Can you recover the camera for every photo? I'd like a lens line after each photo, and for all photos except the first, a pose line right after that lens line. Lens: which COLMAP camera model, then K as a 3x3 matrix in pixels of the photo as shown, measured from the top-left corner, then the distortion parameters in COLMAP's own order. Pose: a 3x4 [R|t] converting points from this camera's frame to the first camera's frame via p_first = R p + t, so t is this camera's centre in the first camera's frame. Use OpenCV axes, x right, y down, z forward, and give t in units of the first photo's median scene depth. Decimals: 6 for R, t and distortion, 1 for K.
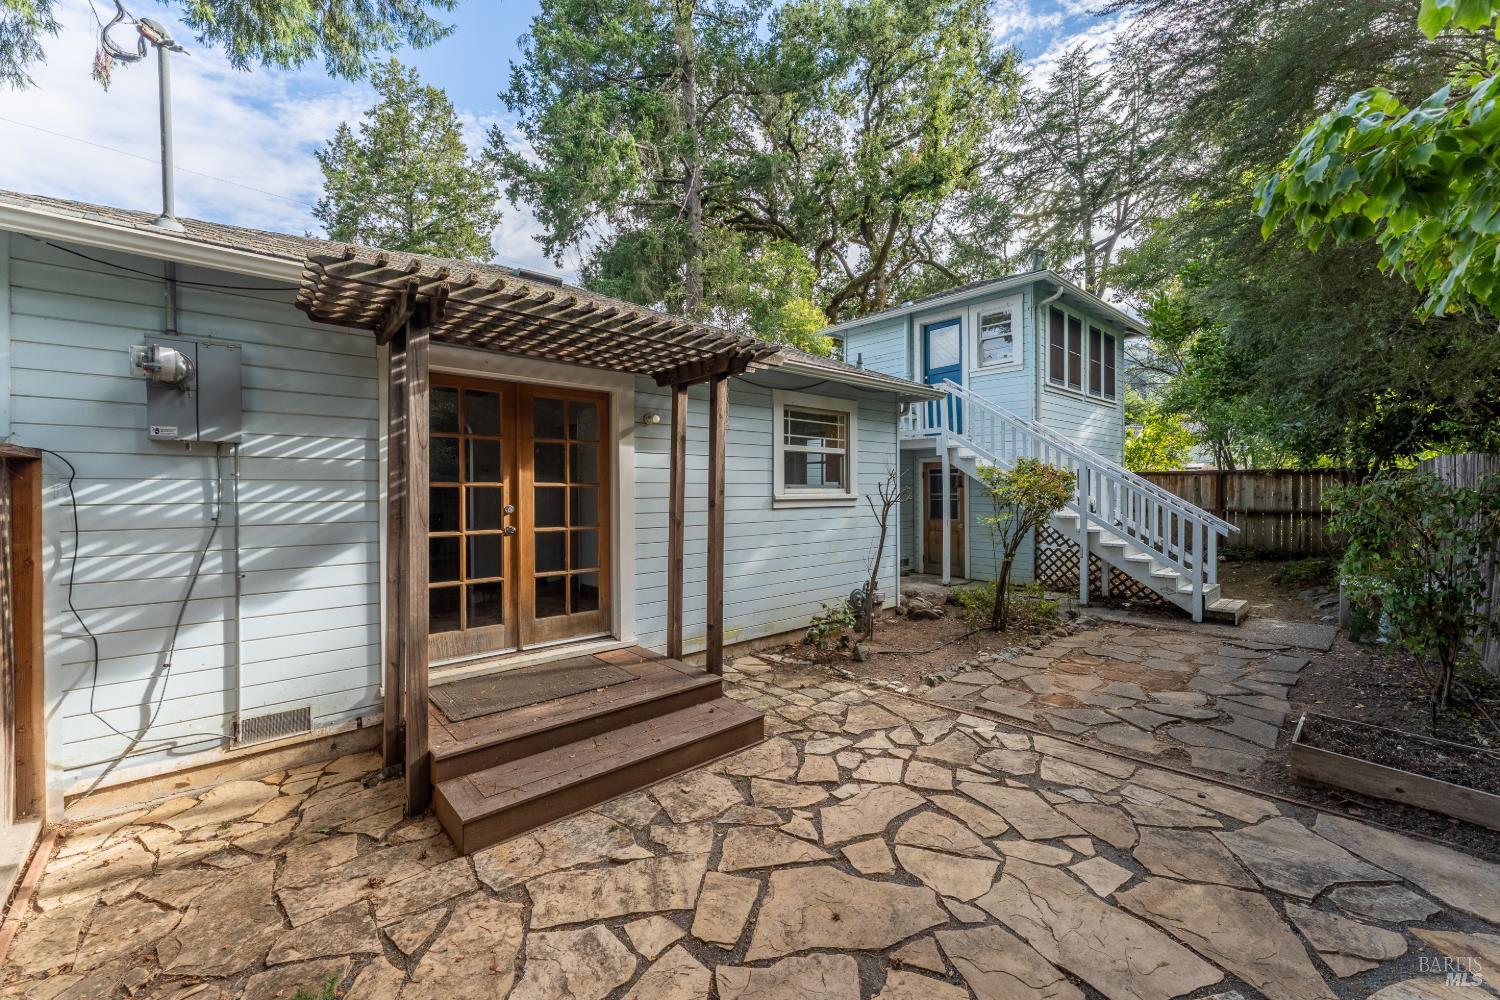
lens RADIAL K [[602.7, 0, 750.1], [0, 602.7, 488.0], [0, 0, 1]] dist [0.000283, -0.000044]
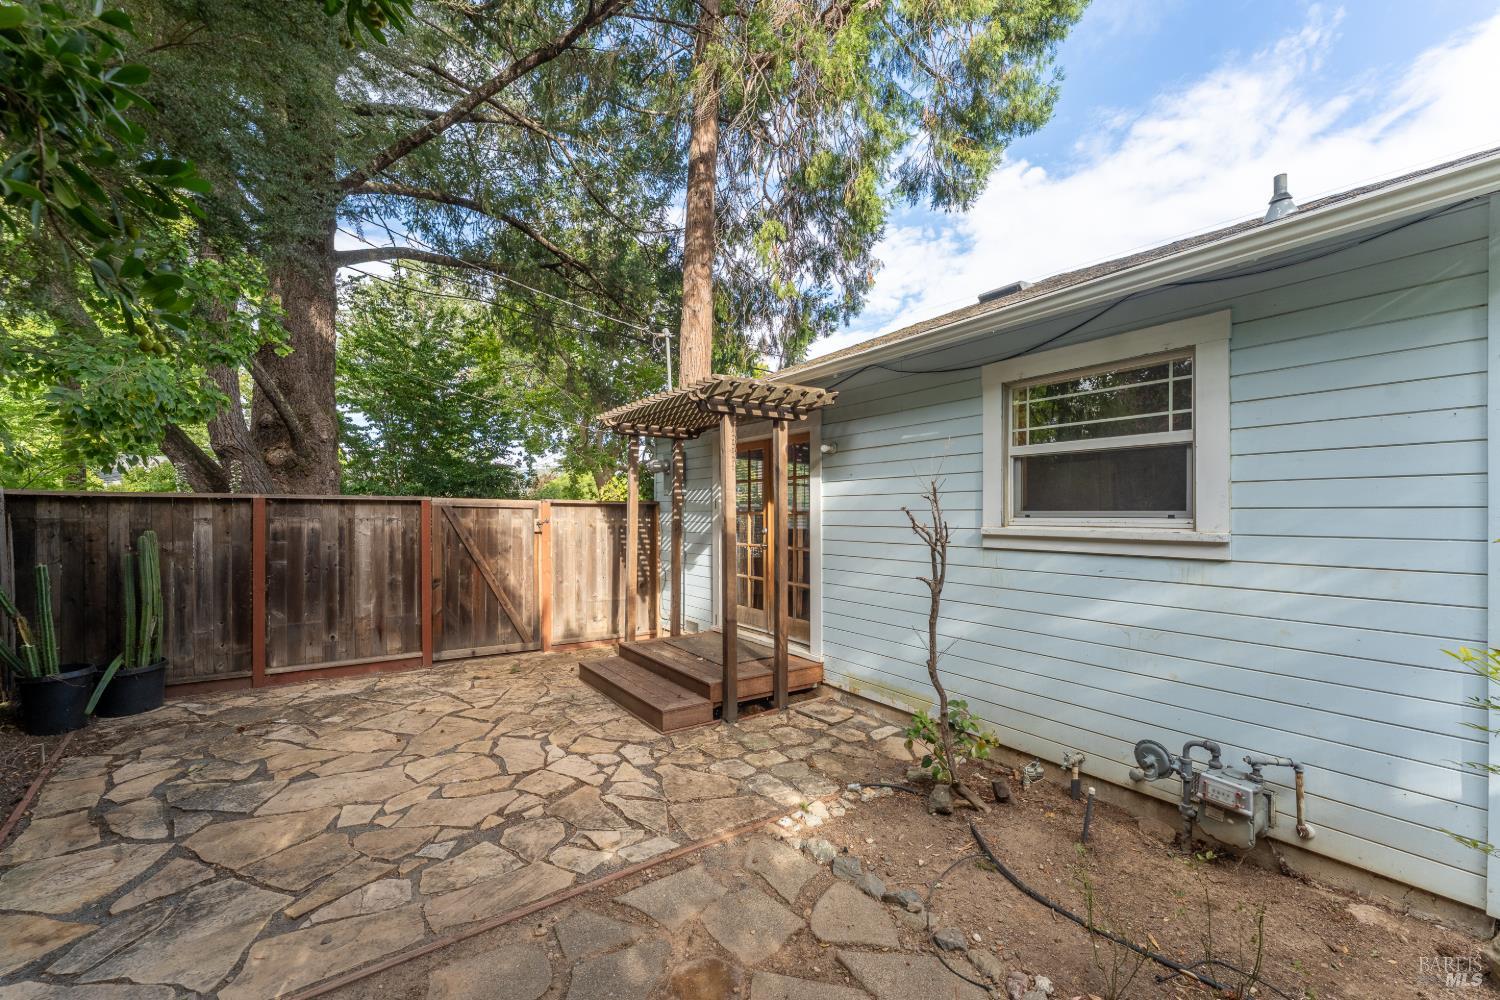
lens RADIAL K [[604.7, 0, 749.9], [0, 604.7, 523.6], [0, 0, 1]] dist [-0.021694, 0.000062]
pose [[-0.125629, 0.007928, -0.992046, 0.712701], [-0.010749, 0.999898, 0.009352, 0.004527], [0.992019, 0.011839, -0.125531, 0.817983]]
